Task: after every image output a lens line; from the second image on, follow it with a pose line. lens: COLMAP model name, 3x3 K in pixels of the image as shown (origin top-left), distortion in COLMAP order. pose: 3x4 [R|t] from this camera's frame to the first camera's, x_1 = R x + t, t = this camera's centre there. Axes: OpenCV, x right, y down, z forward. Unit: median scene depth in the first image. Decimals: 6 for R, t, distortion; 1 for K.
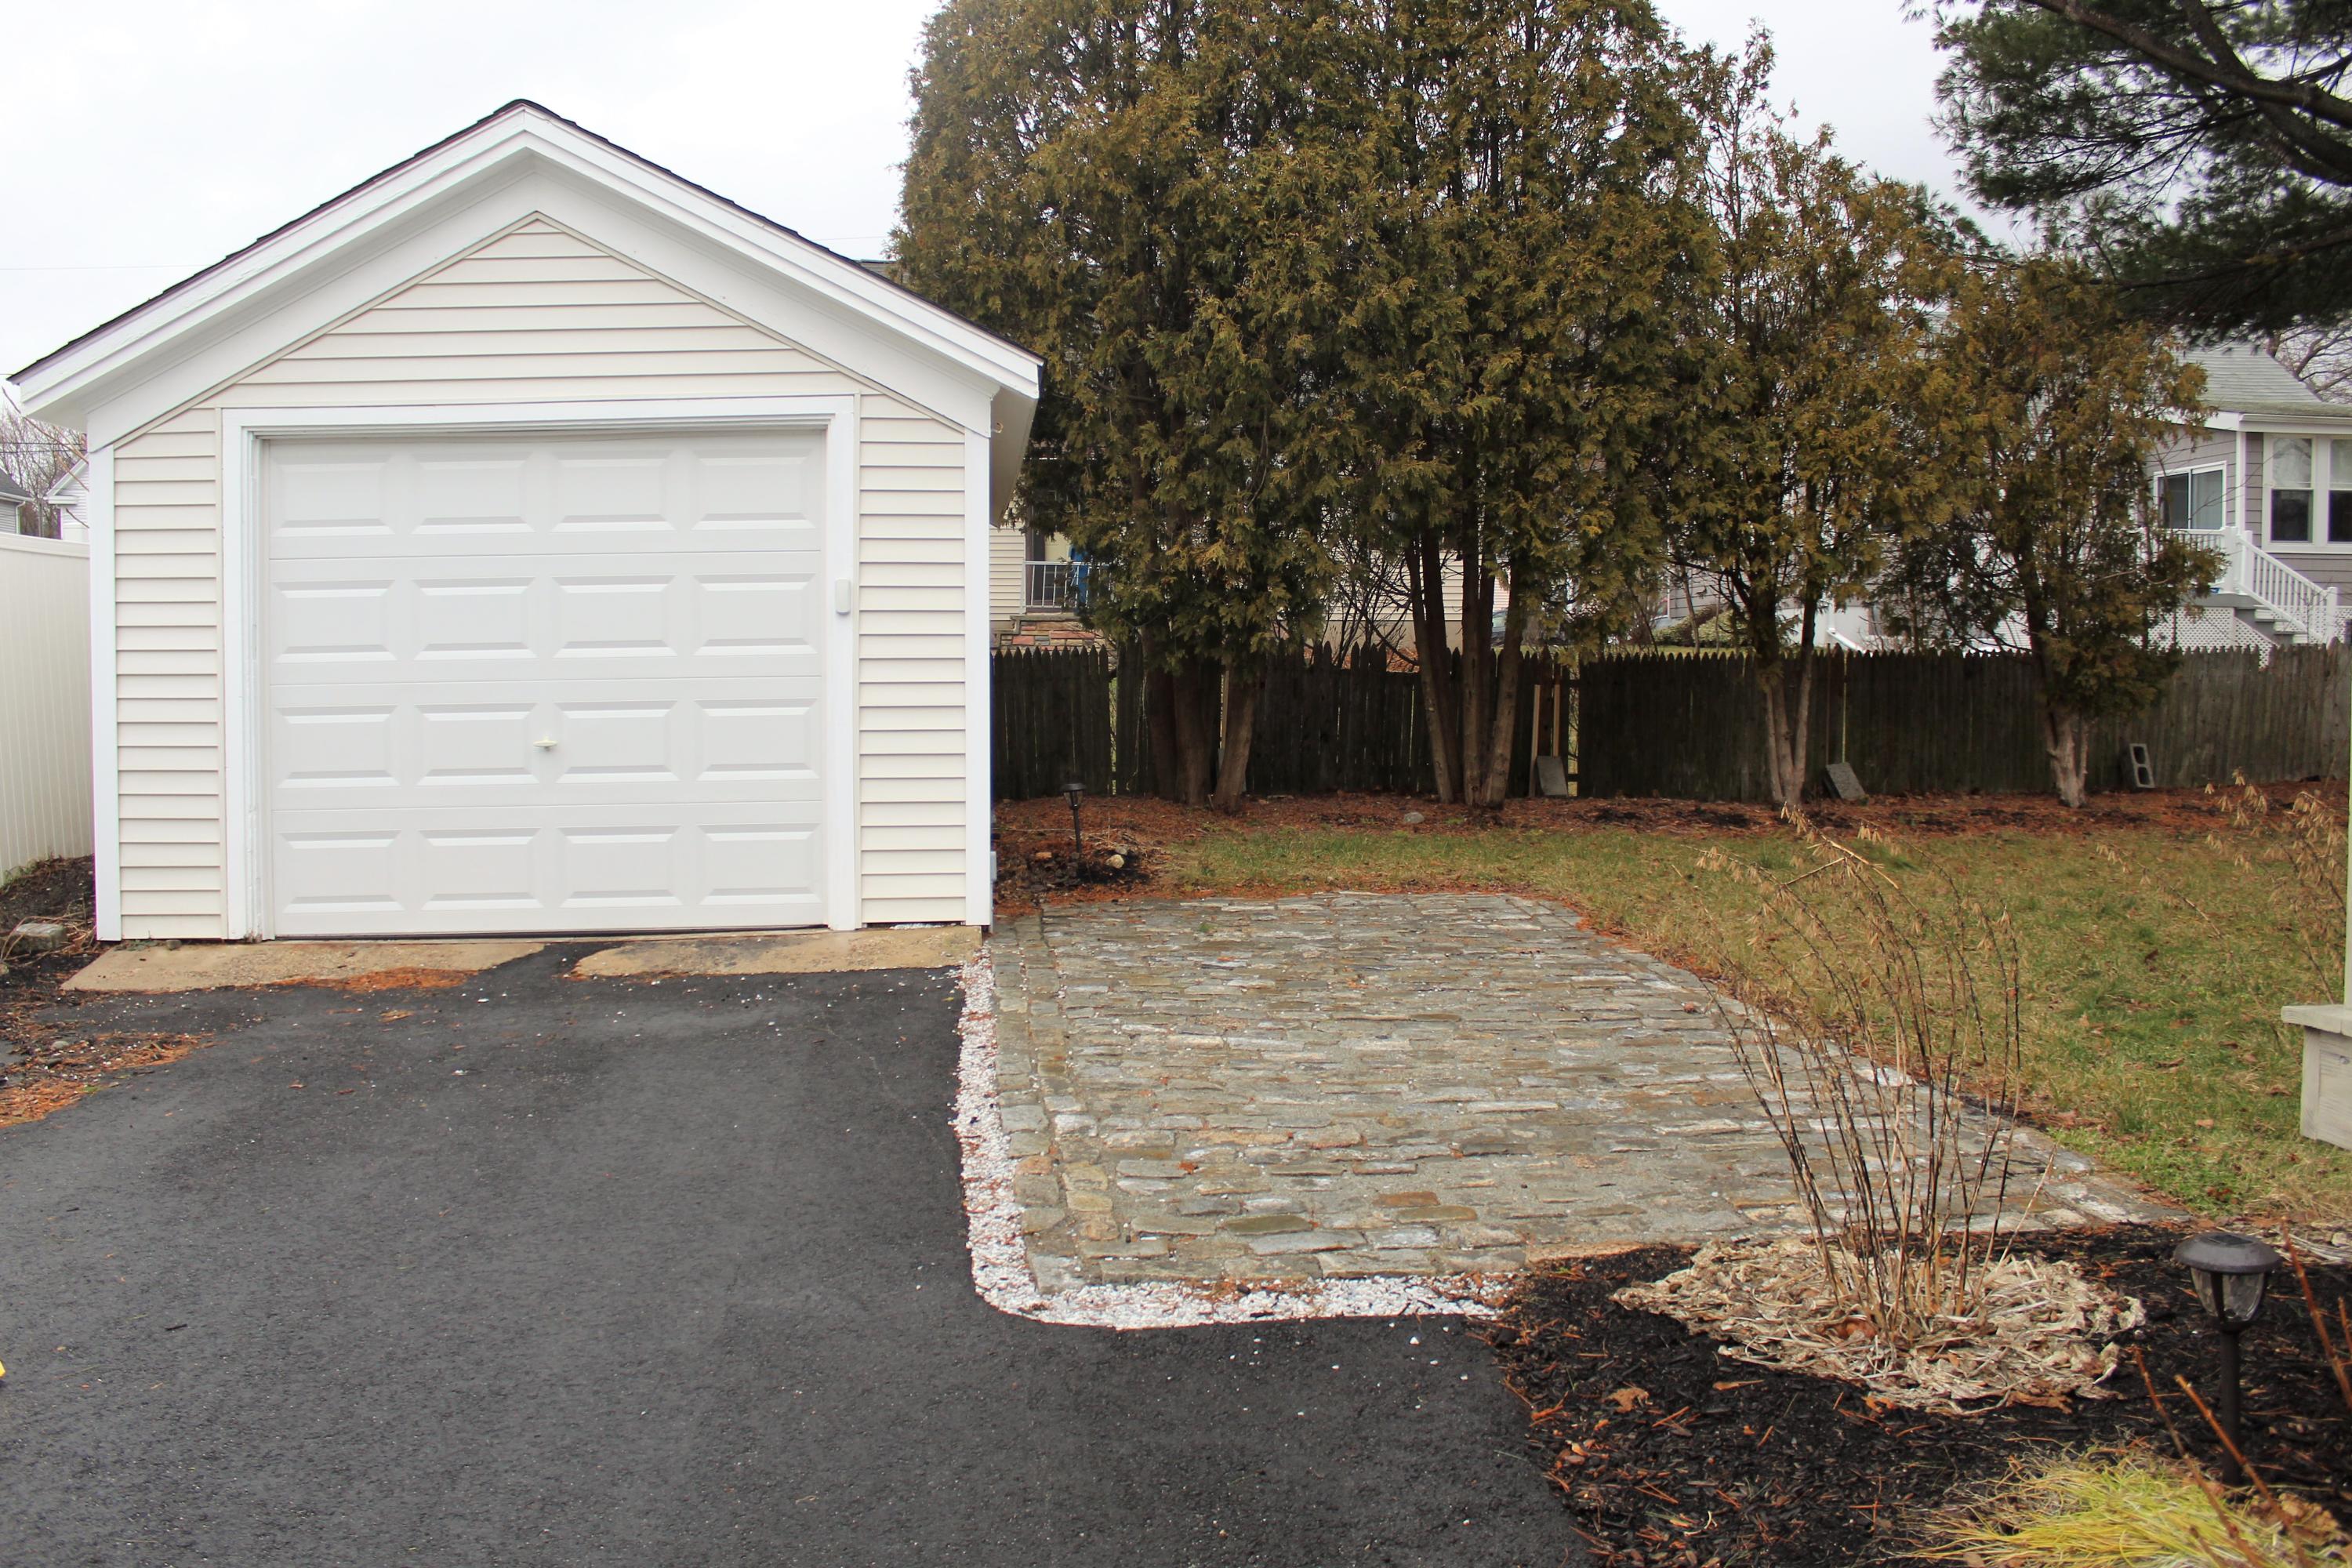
lens RADIAL K [[2012.0, 0, 1176.0], [0, 2012.0, 784.0], [0, 0, 1]] dist [-0.179791, 0.204600]
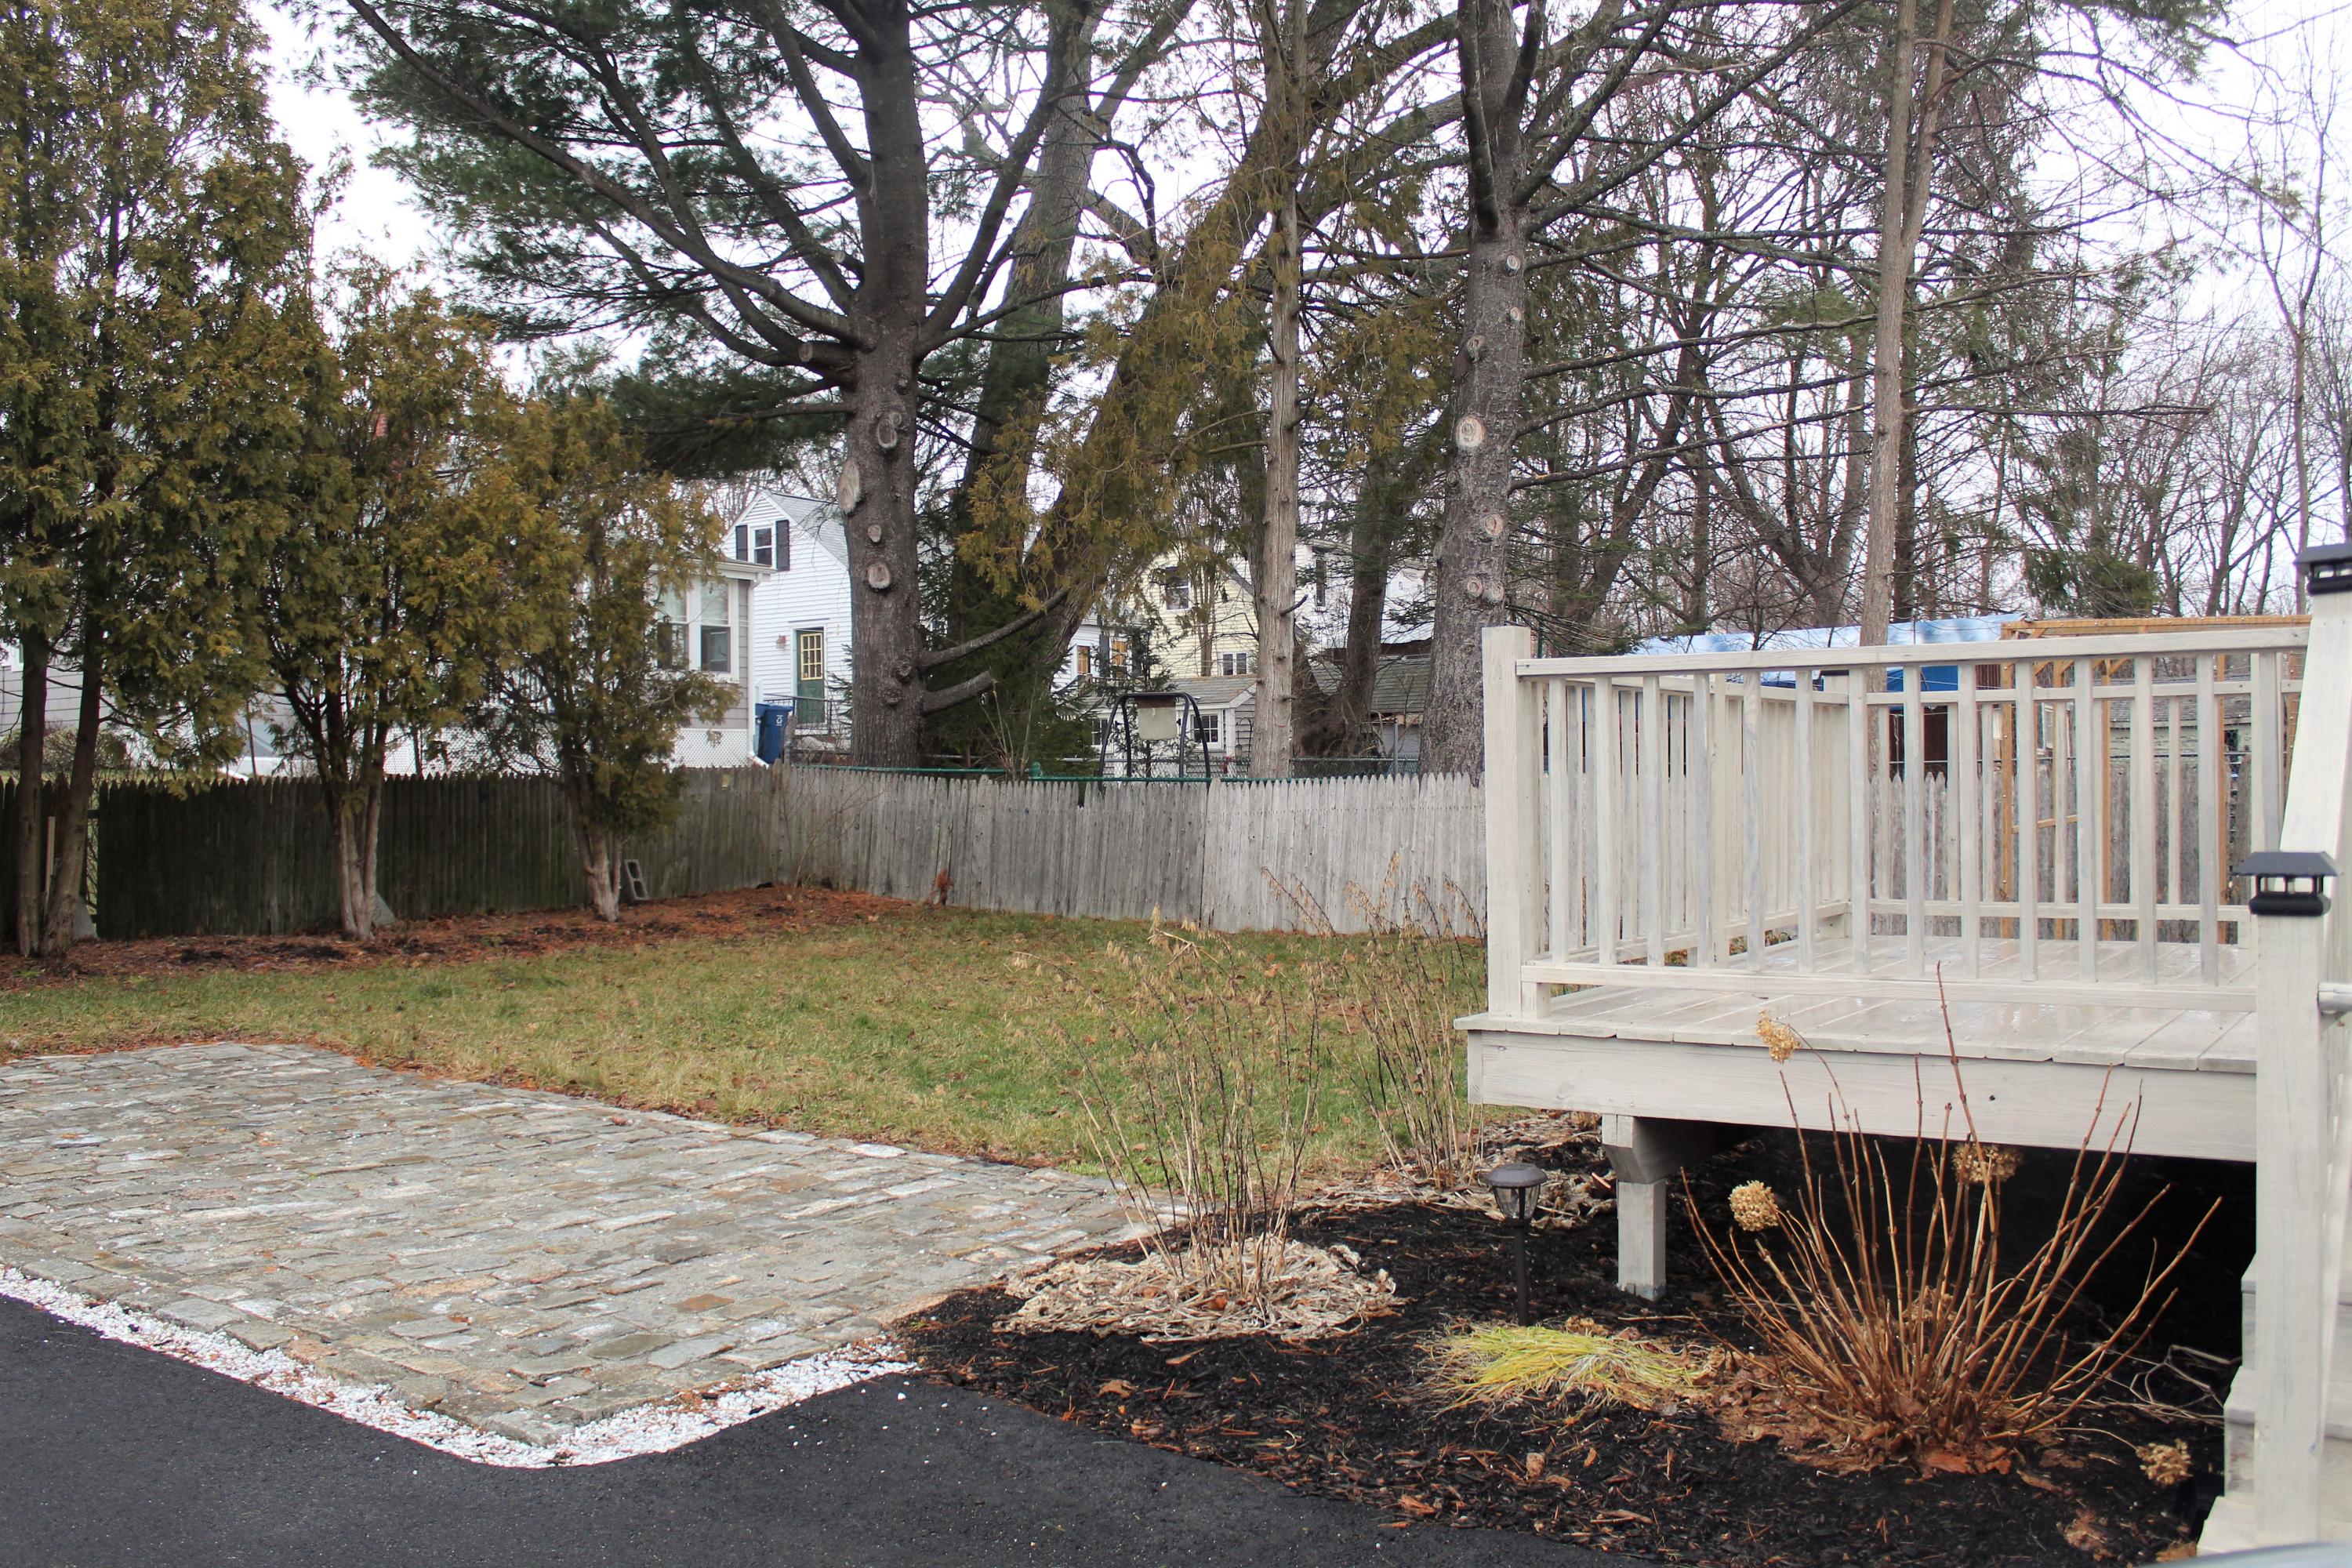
lens RADIAL K [[2142.4, 0, 1176.0], [0, 2142.4, 784.0], [0, 0, 1]] dist [-0.158555, 0.168403]
pose [[0.638938, -0.007291, 0.769224, -0.523489], [0.053931, 0.997919, -0.035338, -0.011910], [-0.767366, 0.064063, 0.638002, 0.067855]]
